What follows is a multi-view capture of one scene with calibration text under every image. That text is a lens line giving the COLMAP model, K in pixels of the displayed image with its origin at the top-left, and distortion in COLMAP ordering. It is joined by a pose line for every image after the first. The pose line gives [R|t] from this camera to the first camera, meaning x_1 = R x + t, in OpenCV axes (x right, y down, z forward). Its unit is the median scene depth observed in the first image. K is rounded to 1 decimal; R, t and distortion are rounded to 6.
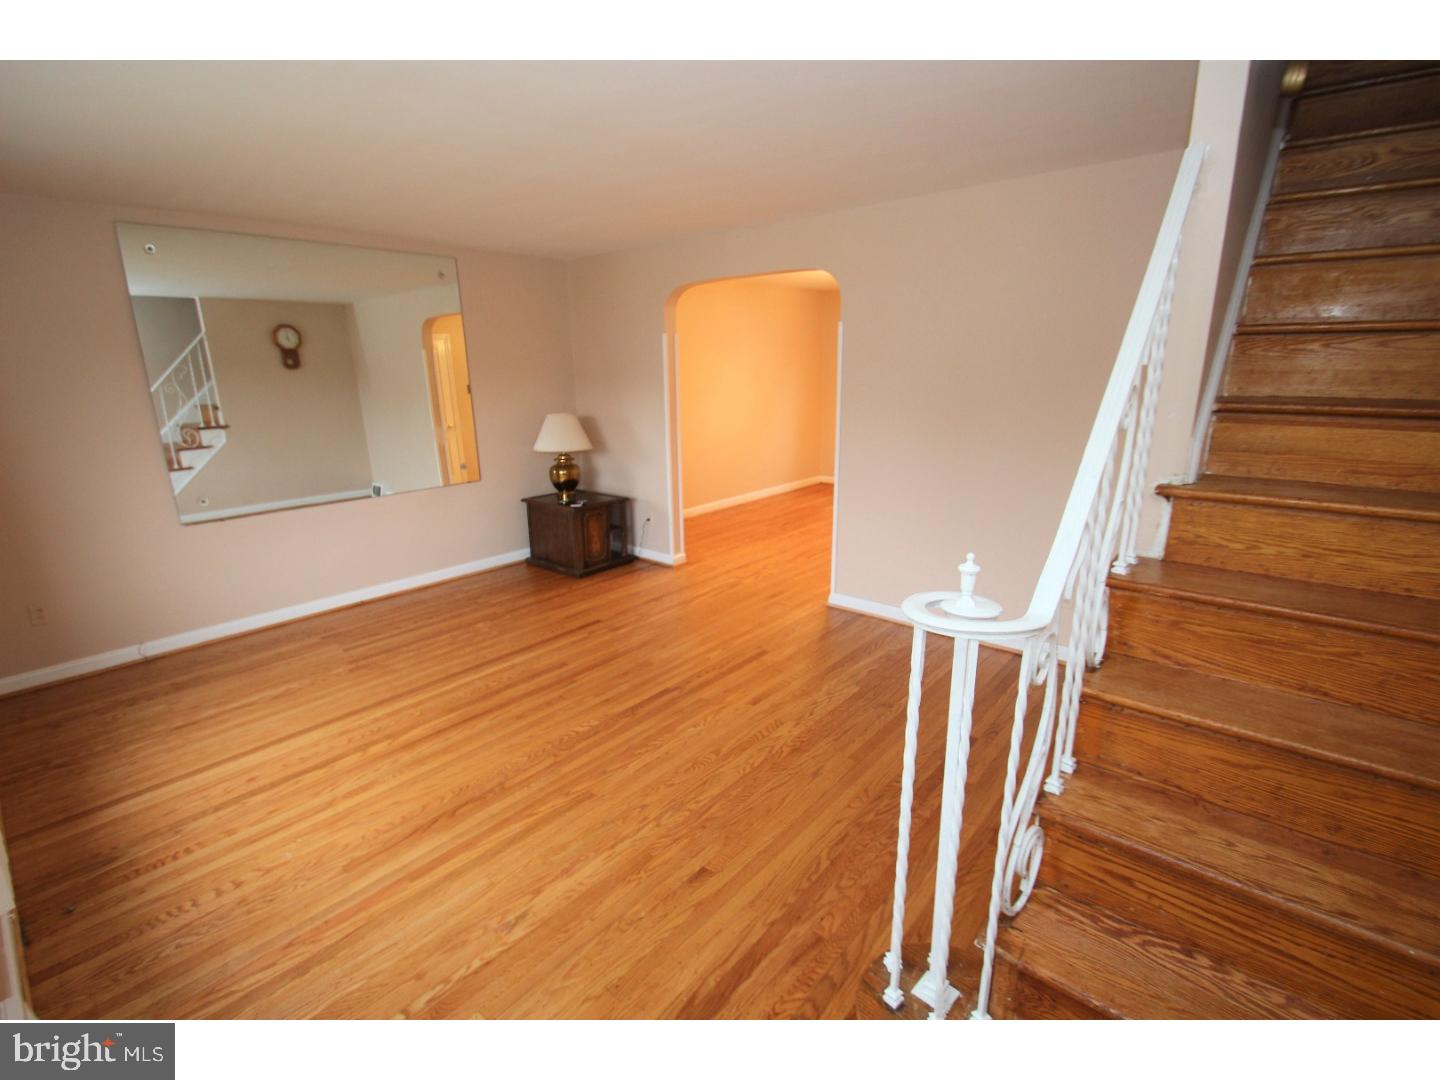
lens RADIAL K [[667.9, 0, 703.6], [0, 667.9, 548.6], [0, 0, 1]] dist [0.008711, -0.015158]
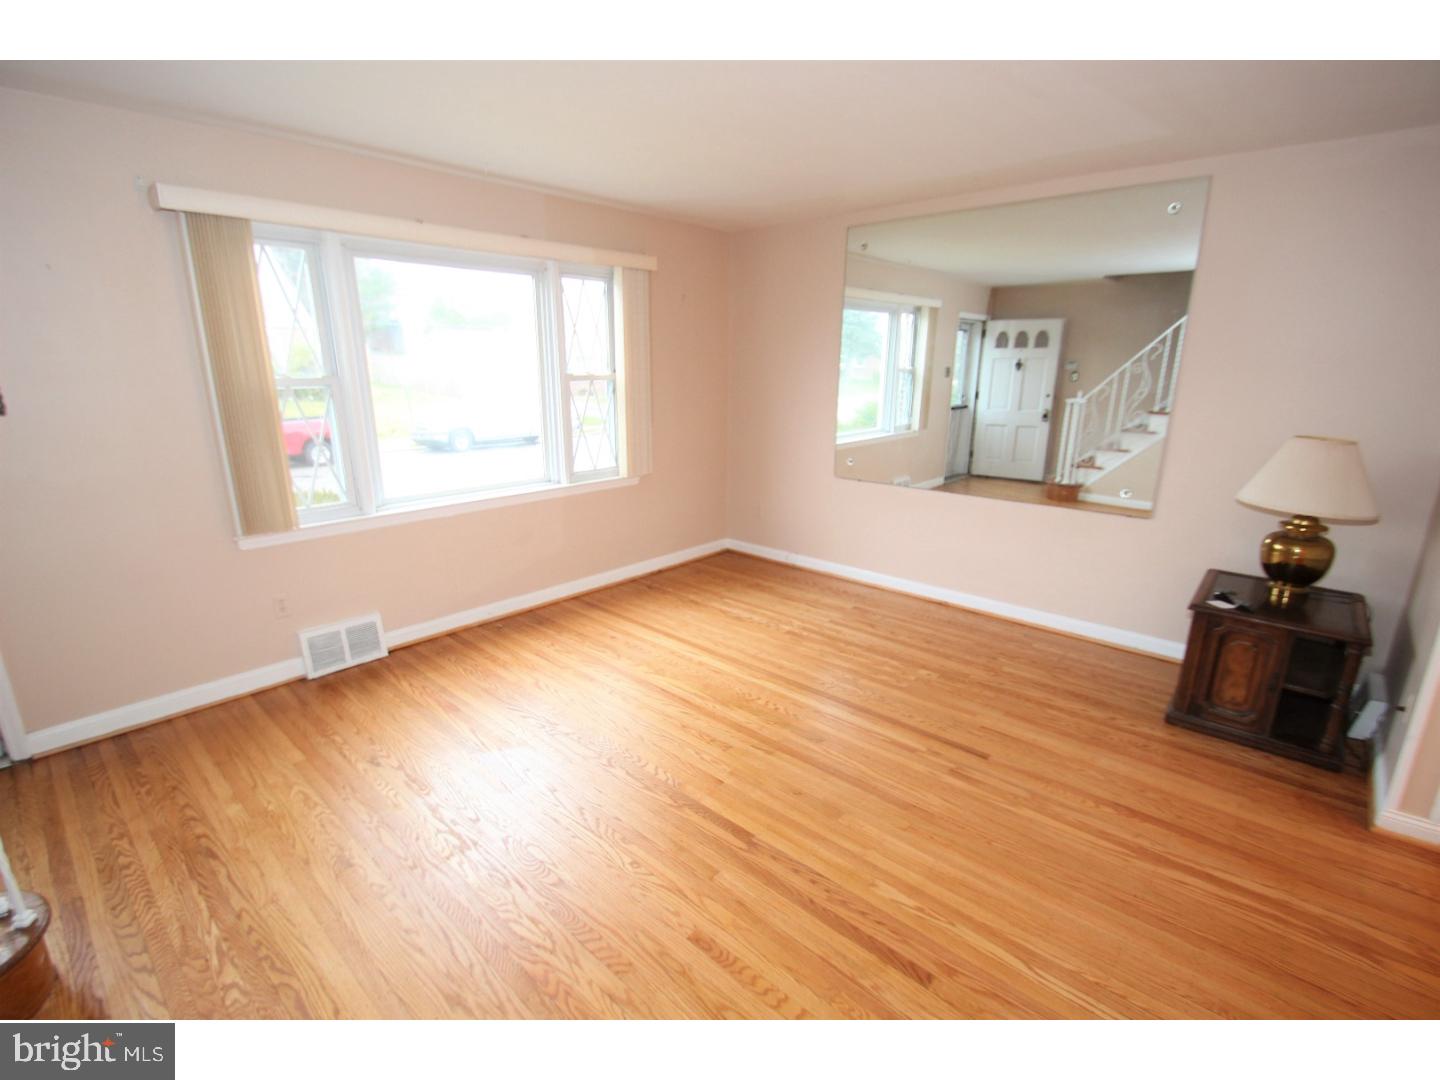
lens RADIAL K [[667.9, 0, 703.6], [0, 667.9, 548.6], [0, 0, 1]] dist [0.008711, -0.015158]
pose [[-0.026499, 0.290578, -0.956484, 0.428450], [-0.264593, 0.920656, 0.287024, -0.197568], [0.963996, 0.260685, 0.052488, 0.724178]]
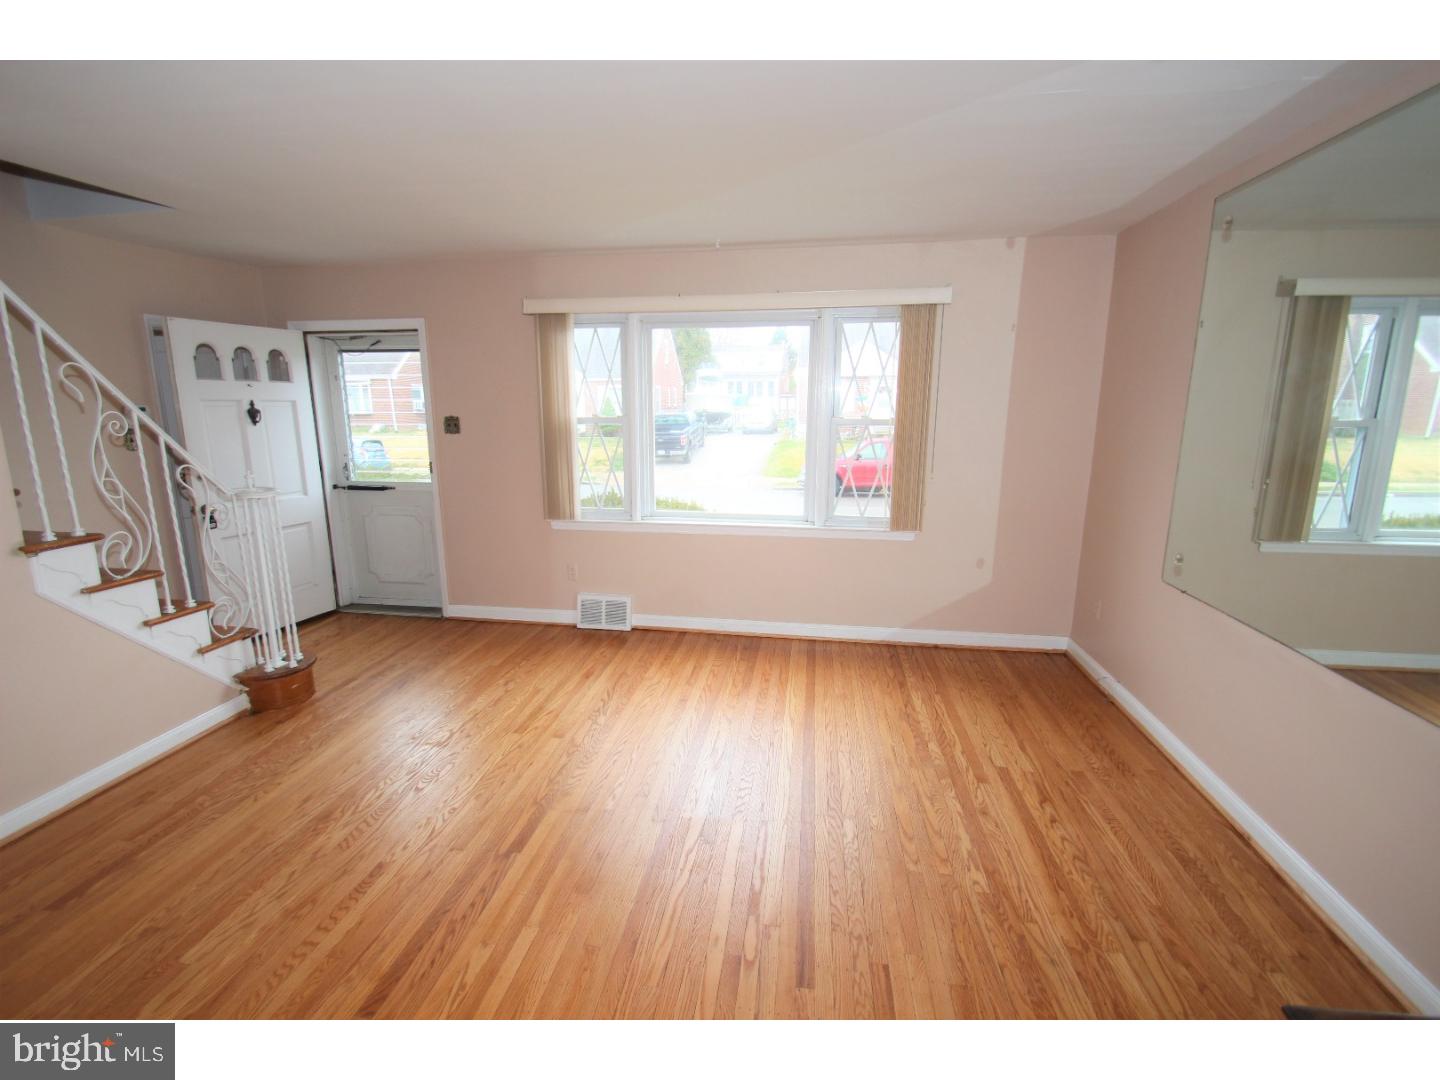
lens RADIAL K [[667.9, 0, 703.6], [0, 667.9, 548.6], [0, 0, 1]] dist [0.008711, -0.015158]
pose [[-0.848319, 0.131878, -0.512800, 0.084906], [-0.122002, 0.893742, 0.431672, -0.339008], [0.515239, 0.428758, -0.742089, 1.268826]]
